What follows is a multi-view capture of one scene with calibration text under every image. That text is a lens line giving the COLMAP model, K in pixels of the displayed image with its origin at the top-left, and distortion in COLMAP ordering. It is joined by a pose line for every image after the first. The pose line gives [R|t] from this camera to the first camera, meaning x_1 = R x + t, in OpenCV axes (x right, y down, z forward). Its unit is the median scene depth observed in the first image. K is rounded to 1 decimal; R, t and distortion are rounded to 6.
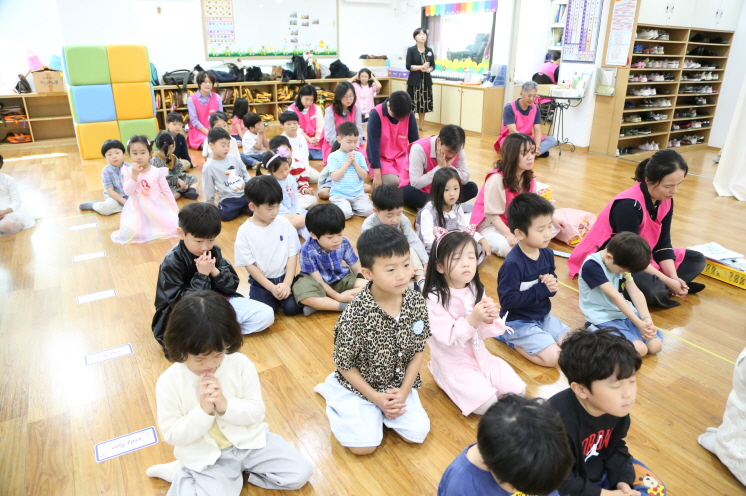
lens RADIAL K [[495.4, 0, 373.5], [0, 495.4, 257.2], [0, 0, 1]] dist [-0.124891, 0.063166]
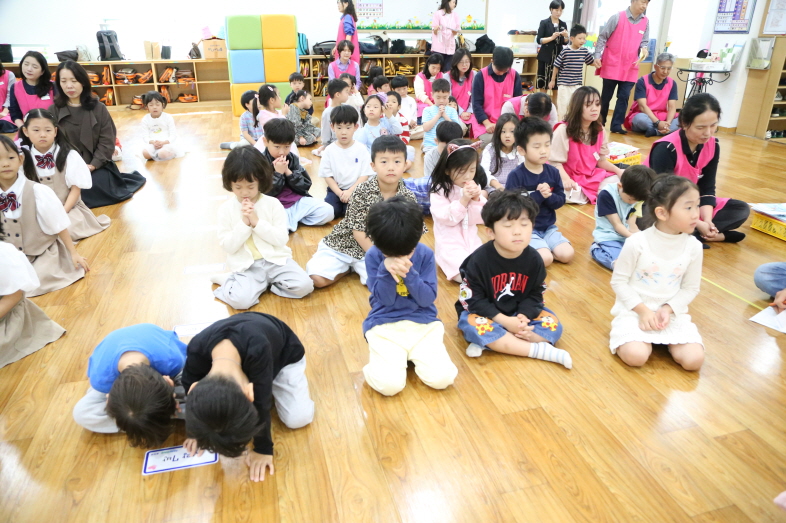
lens RADIAL K [[543.3, 0, 393.8], [0, 543.3, 270.9], [0, 0, 1]] dist [-0.126108, 0.072493]
pose [[0.956732, 0.110028, -0.269367, 0.131890], [-0.106163, 0.993928, 0.028924, 0.081927], [0.270914, 0.000924, 0.962603, -0.116457]]
